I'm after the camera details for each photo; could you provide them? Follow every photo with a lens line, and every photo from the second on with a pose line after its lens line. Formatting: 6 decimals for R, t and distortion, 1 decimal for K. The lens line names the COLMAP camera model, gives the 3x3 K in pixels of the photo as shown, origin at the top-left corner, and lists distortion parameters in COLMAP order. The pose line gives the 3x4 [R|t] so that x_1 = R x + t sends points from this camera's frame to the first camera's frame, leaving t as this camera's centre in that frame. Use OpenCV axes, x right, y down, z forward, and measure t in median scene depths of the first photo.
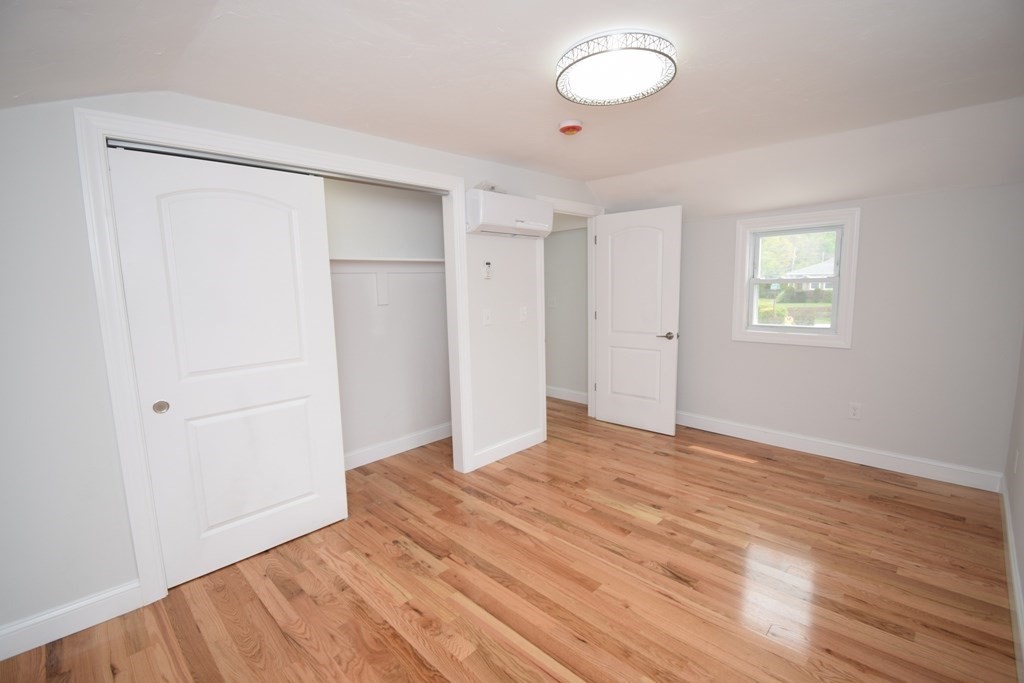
lens RADIAL K [[458.4, 0, 517.1], [0, 458.4, 341.4], [0, 0, 1]] dist [0.014311, -0.021252]
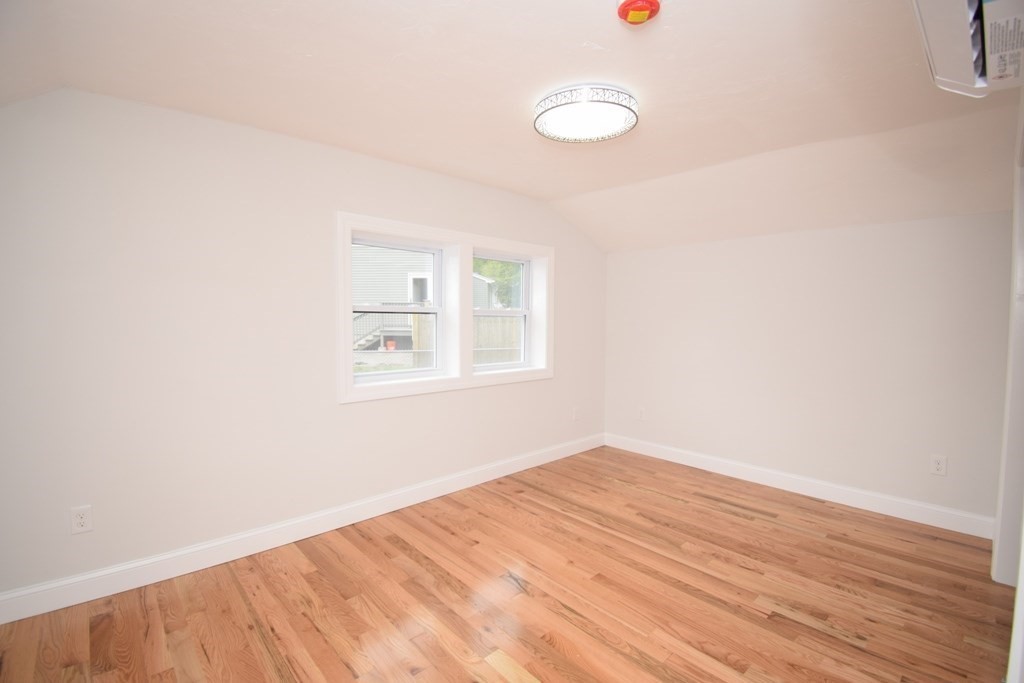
lens RADIAL K [[458.4, 0, 517.1], [0, 458.4, 341.4], [0, 0, 1]] dist [0.014311, -0.021252]
pose [[-0.998430, 0.016470, 0.053535, 0.268121], [0.025774, 0.983681, 0.178064, -0.197935], [-0.049728, 0.179164, -0.982562, 1.829310]]
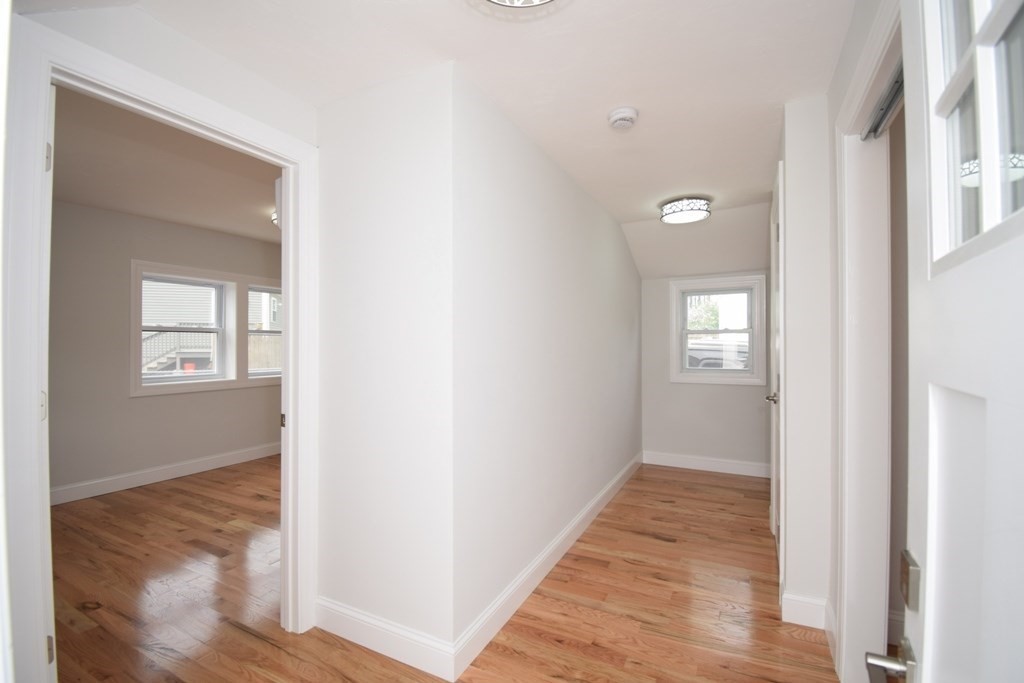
lens RADIAL K [[458.4, 0, 517.1], [0, 458.4, 341.4], [0, 0, 1]] dist [0.014311, -0.021252]
pose [[-0.957676, 0.019680, -0.287175, -0.078553], [-0.019279, 0.991035, 0.132206, -0.285481], [0.287202, 0.132147, -0.948711, 2.667661]]
